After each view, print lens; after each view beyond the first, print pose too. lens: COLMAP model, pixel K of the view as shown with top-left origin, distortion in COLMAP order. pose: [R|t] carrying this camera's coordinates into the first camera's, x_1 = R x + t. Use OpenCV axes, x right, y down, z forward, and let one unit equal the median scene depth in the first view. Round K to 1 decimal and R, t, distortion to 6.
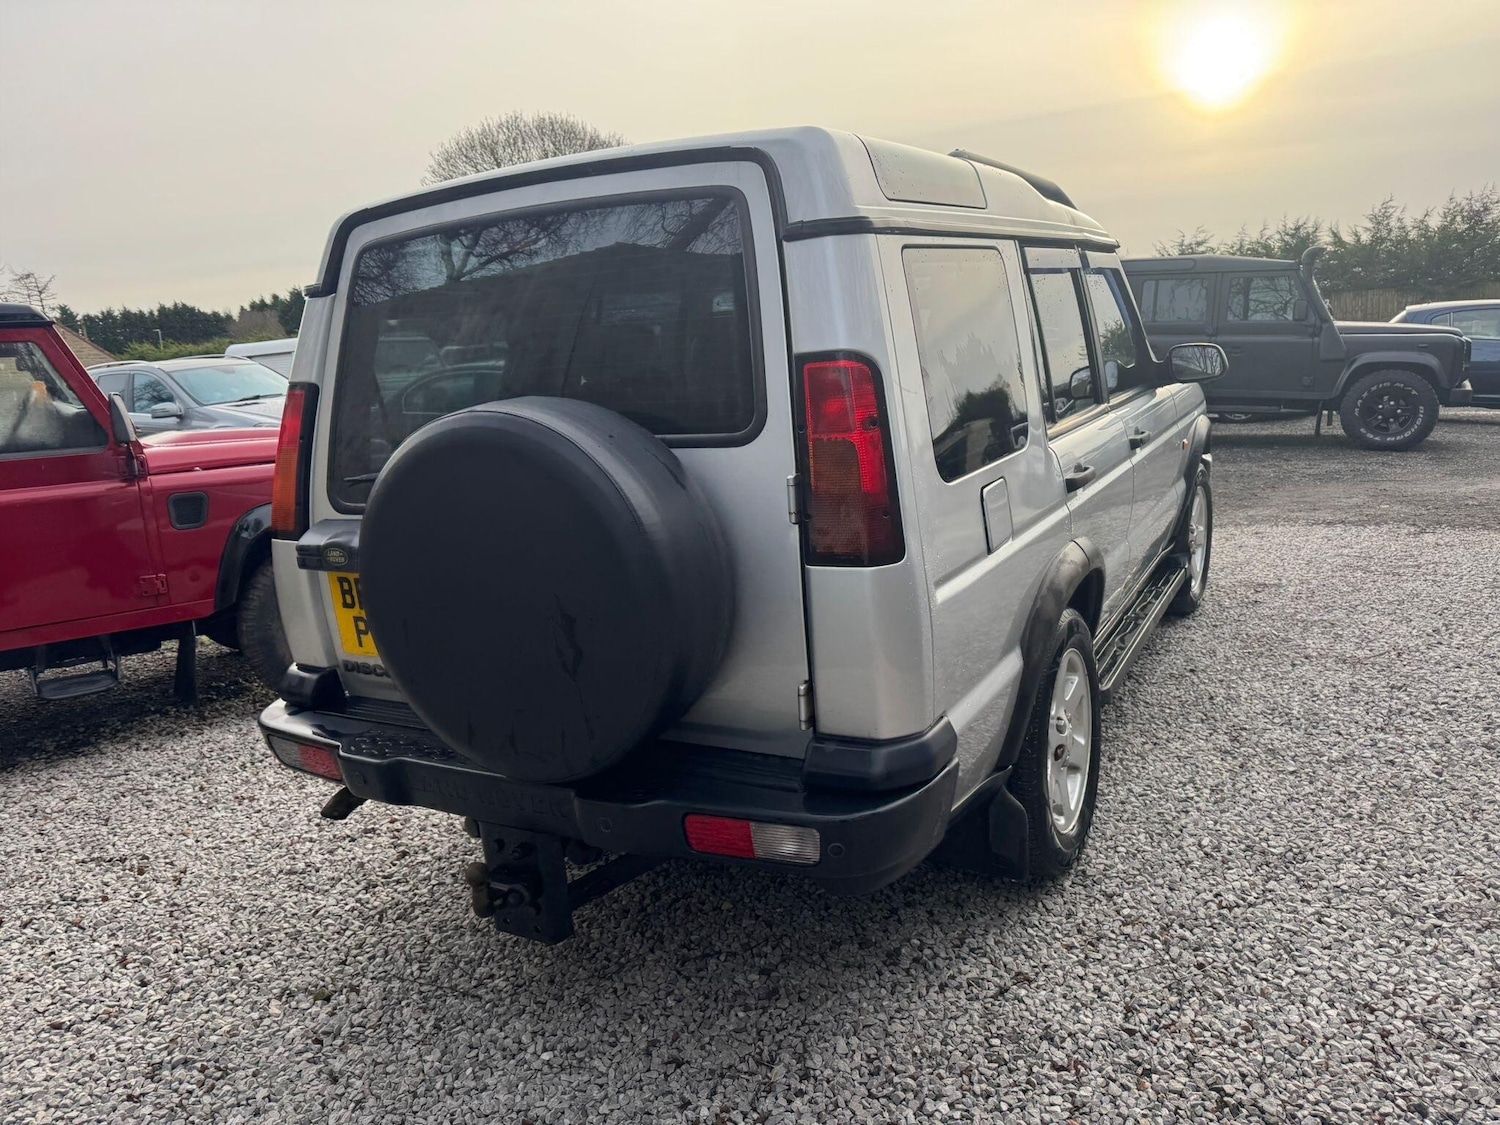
lens RADIAL K [[1218.2, 0, 800.2], [0, 1218.2, 563.0], [0, 0, 1]] dist [0.016307, -0.014629]
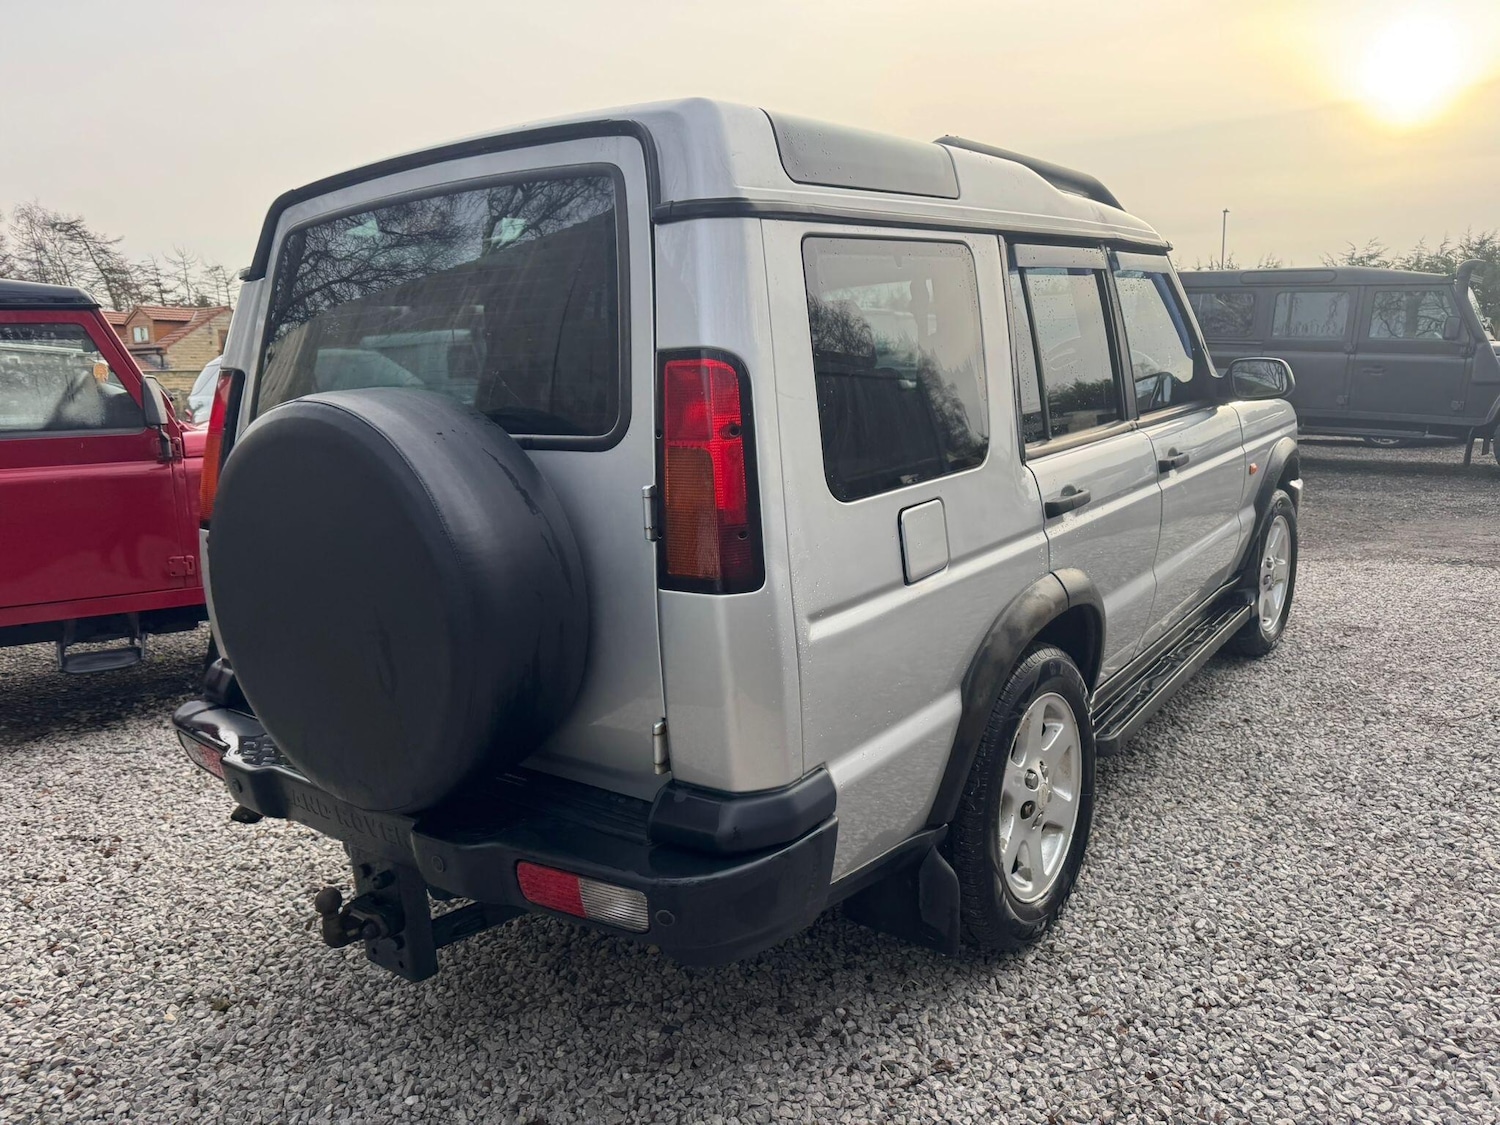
lens RADIAL K [[1217.7, 0, 796.8], [0, 1217.7, 537.6], [0, 0, 1]] dist [0.003236, -0.000334]
pose [[0.989872, 0.048327, -0.133485, 0.161170], [-0.051608, 0.998442, -0.021230, -0.015037], [0.132251, 0.027904, 0.990823, 0.098455]]
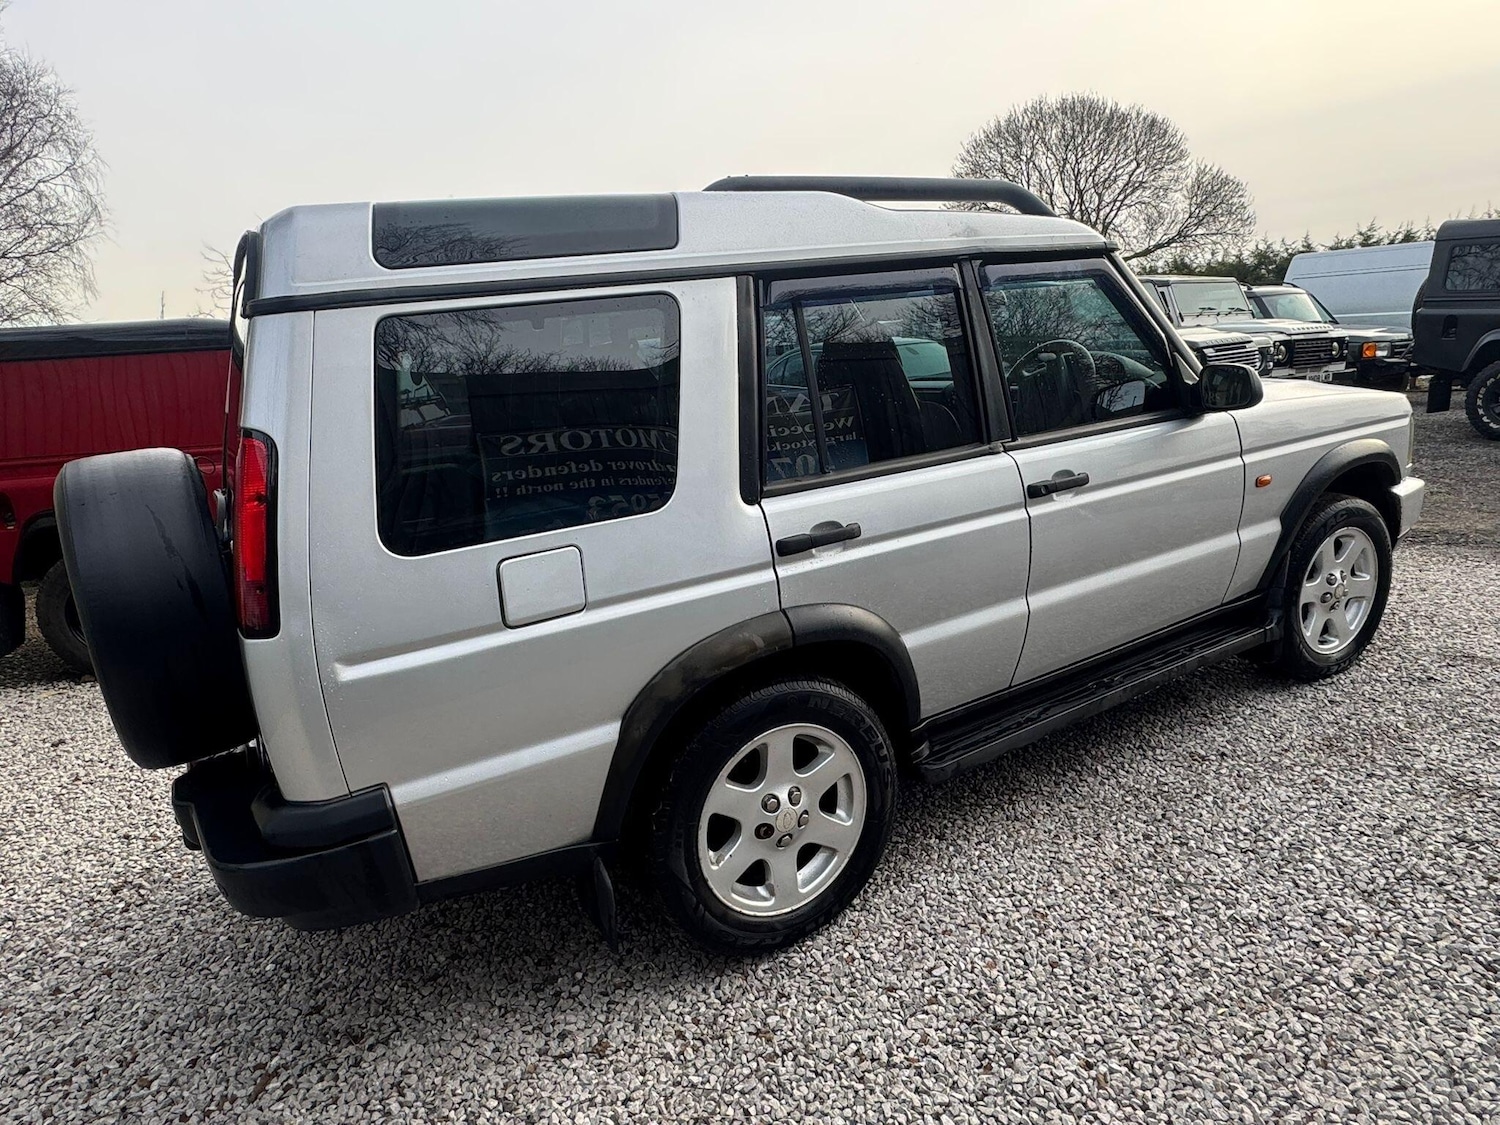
lens RADIAL K [[1029.1, 0, 725.5], [0, 1029.1, 568.0], [0, 0, 1]] dist [-0.007660, 0.001071]
pose [[0.826670, 0.119007, -0.549958, 0.618374], [-0.075770, 0.992020, 0.100772, -0.124984], [0.557562, -0.041635, 0.829090, 0.352837]]
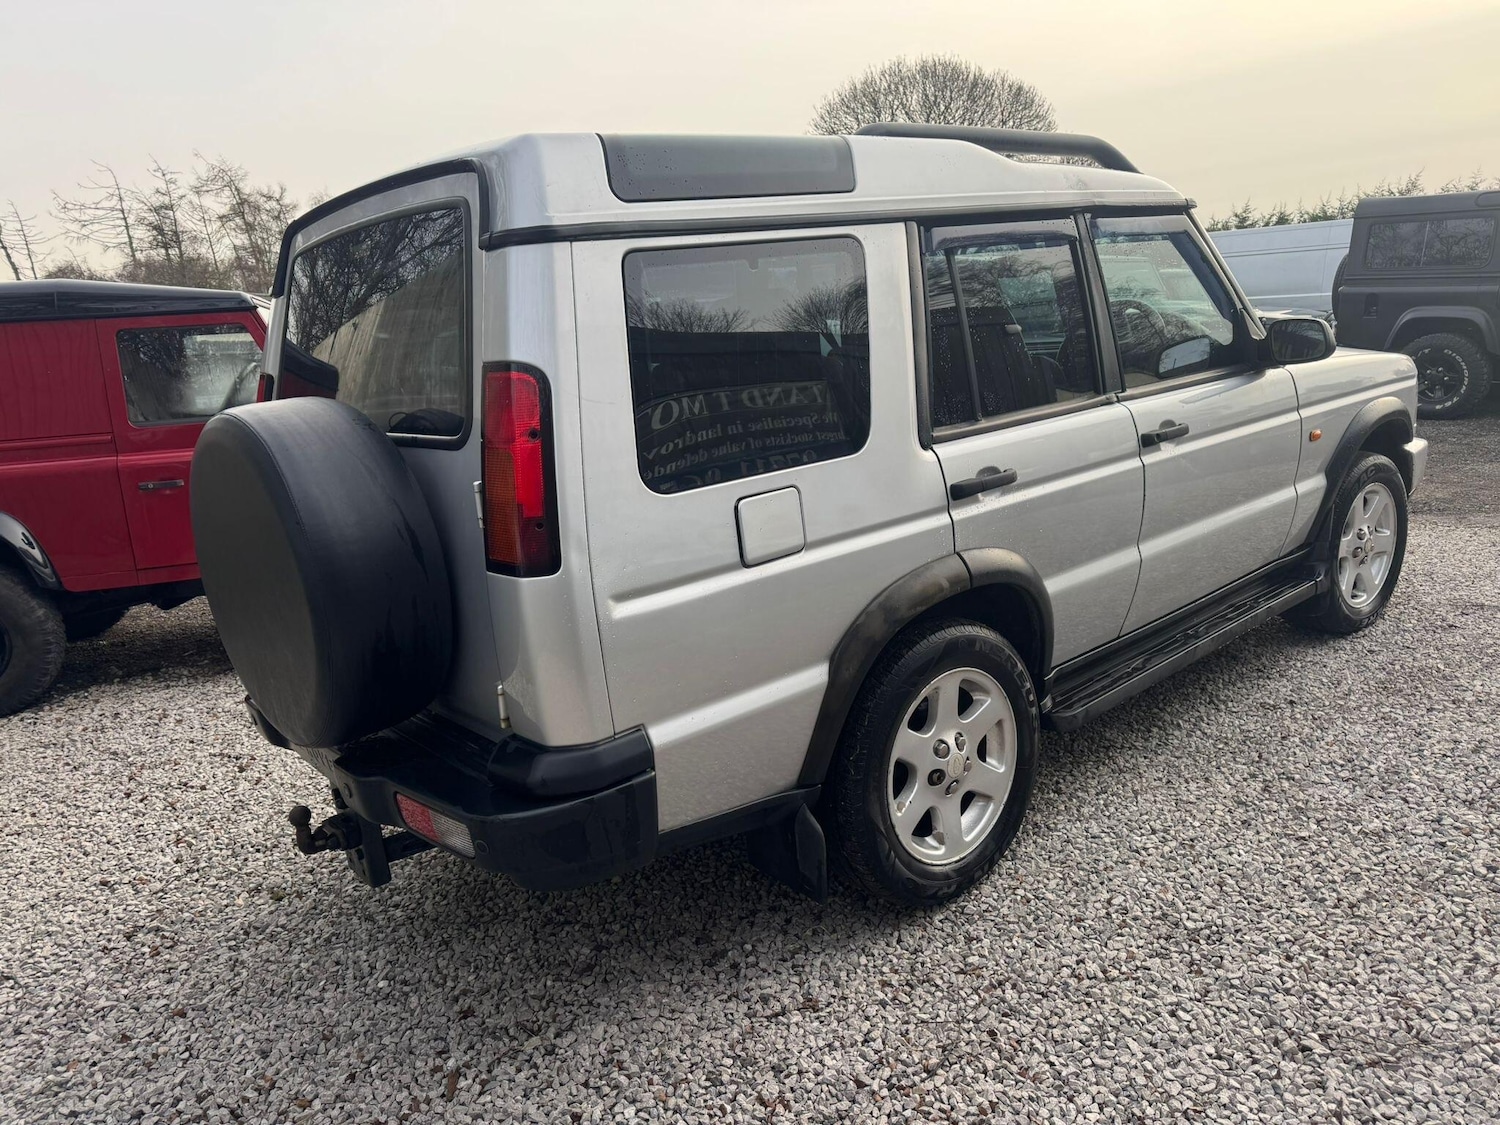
lens RADIAL K [[1222.5, 0, 741.3], [0, 1222.5, 578.8], [0, 0, 1]] dist [0.042145, -0.059855]
pose [[0.919686, 0.075249, -0.385377, 0.439692], [-0.053608, 0.996338, 0.066614, -0.051977], [0.388978, -0.040604, 0.920352, 0.092137]]
